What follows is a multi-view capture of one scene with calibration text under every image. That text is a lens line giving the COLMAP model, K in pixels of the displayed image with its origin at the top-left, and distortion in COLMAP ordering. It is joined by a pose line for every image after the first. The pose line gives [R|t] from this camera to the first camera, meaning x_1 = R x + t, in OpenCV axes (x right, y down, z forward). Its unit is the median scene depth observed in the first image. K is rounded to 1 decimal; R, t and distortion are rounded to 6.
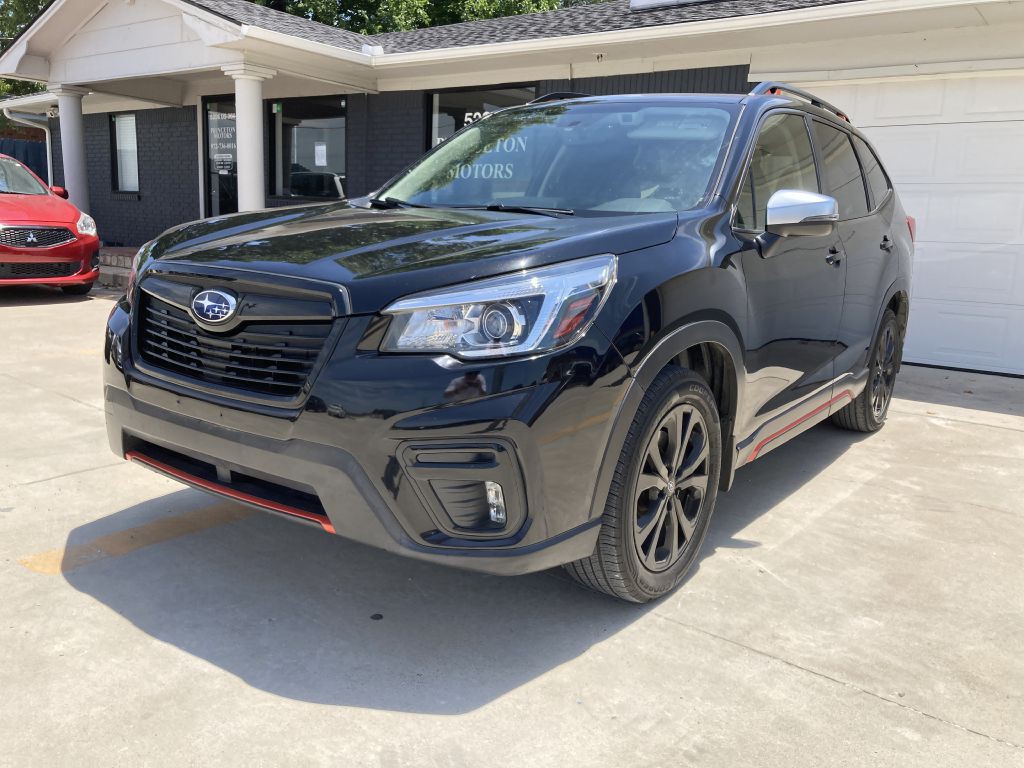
lens RADIAL K [[839.2, 0, 514.0], [0, 839.2, 389.6], [0, 0, 1]] dist [0.018285, -0.010421]
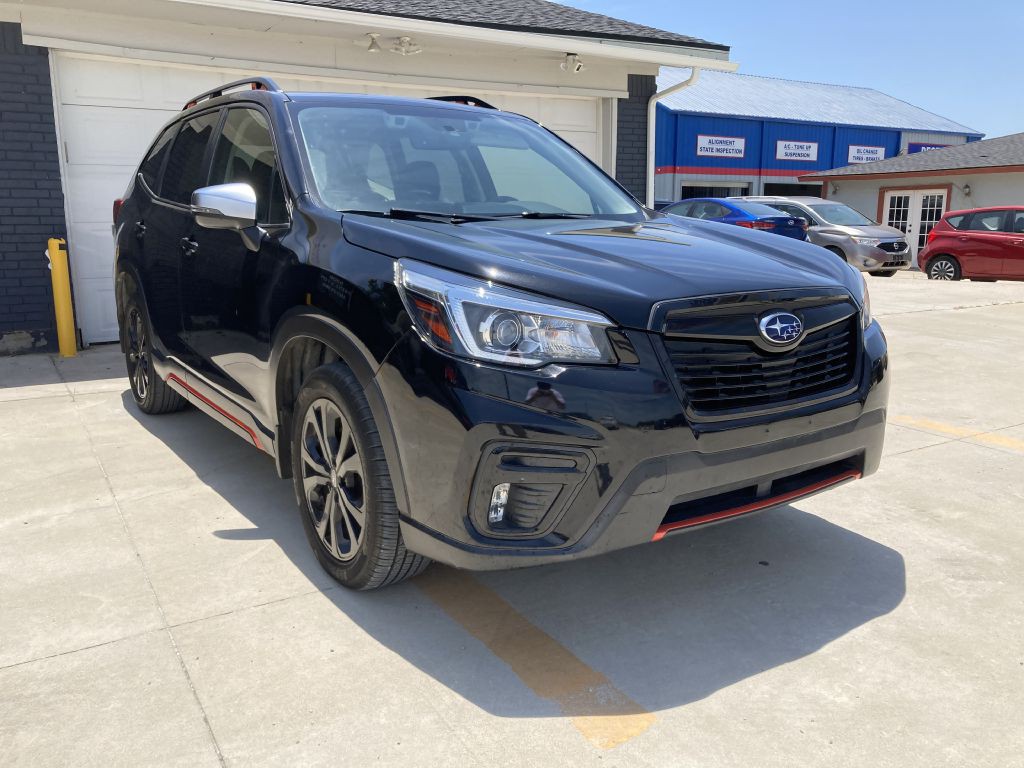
lens RADIAL K [[839.2, 0, 514.2], [0, 839.2, 379.6], [0, 0, 1]] dist [0.018285, -0.010421]
pose [[0.328320, -0.228228, 0.916580, -1.212376], [0.199695, 0.965208, 0.168805, -0.235969], [-0.923216, 0.127614, 0.362473, 0.788705]]
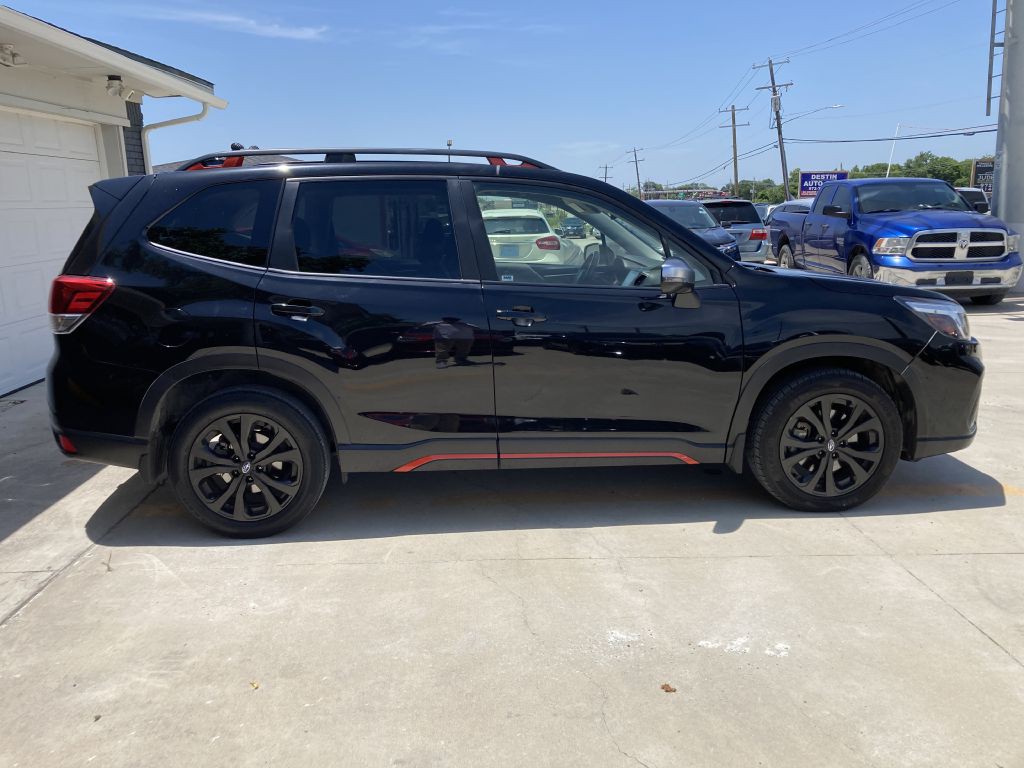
lens RADIAL K [[839.2, 0, 504.0], [0, 839.2, 380.1], [0, 0, 1]] dist [0.018285, -0.010421]
pose [[-0.637022, -0.182494, 0.748932, -1.134416], [0.148368, 0.924378, 0.351443, -0.738337], [-0.756432, 0.334995, -0.561773, 2.661270]]
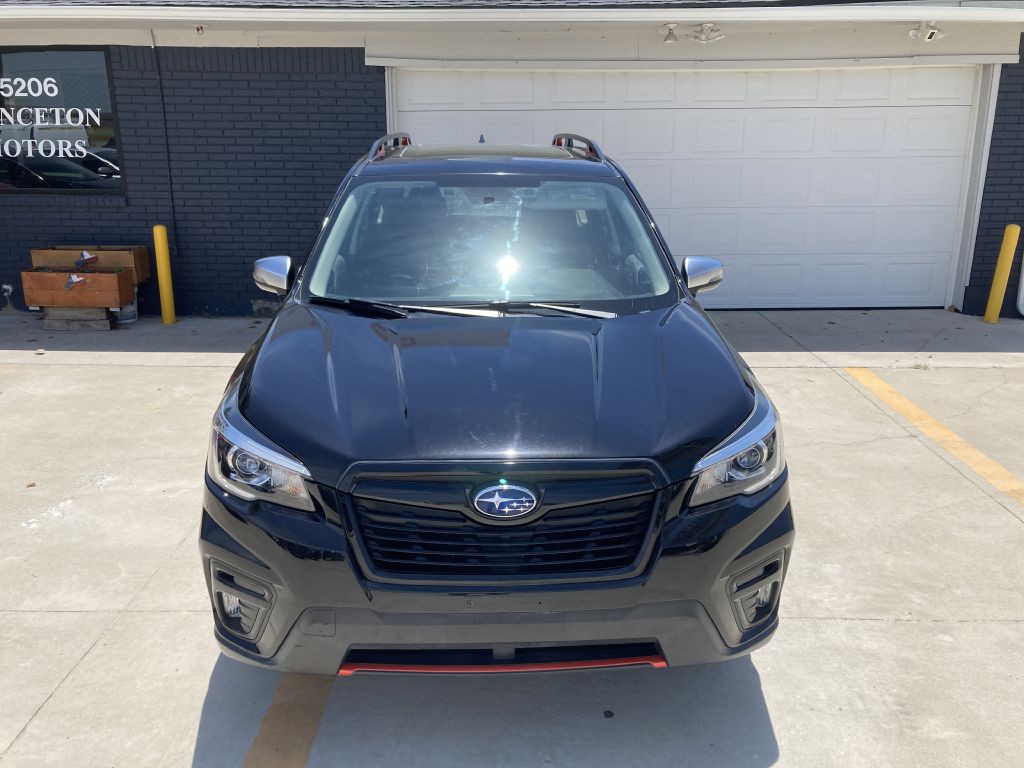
lens RADIAL K [[839.2, 0, 510.8], [0, 839.2, 377.0], [0, 0, 1]] dist [0.018285, -0.010421]
pose [[0.784762, -0.209125, 0.583451, -0.761635], [0.153022, 0.977590, 0.144576, -0.326845], [-0.600610, -0.024177, 0.799176, 0.170421]]
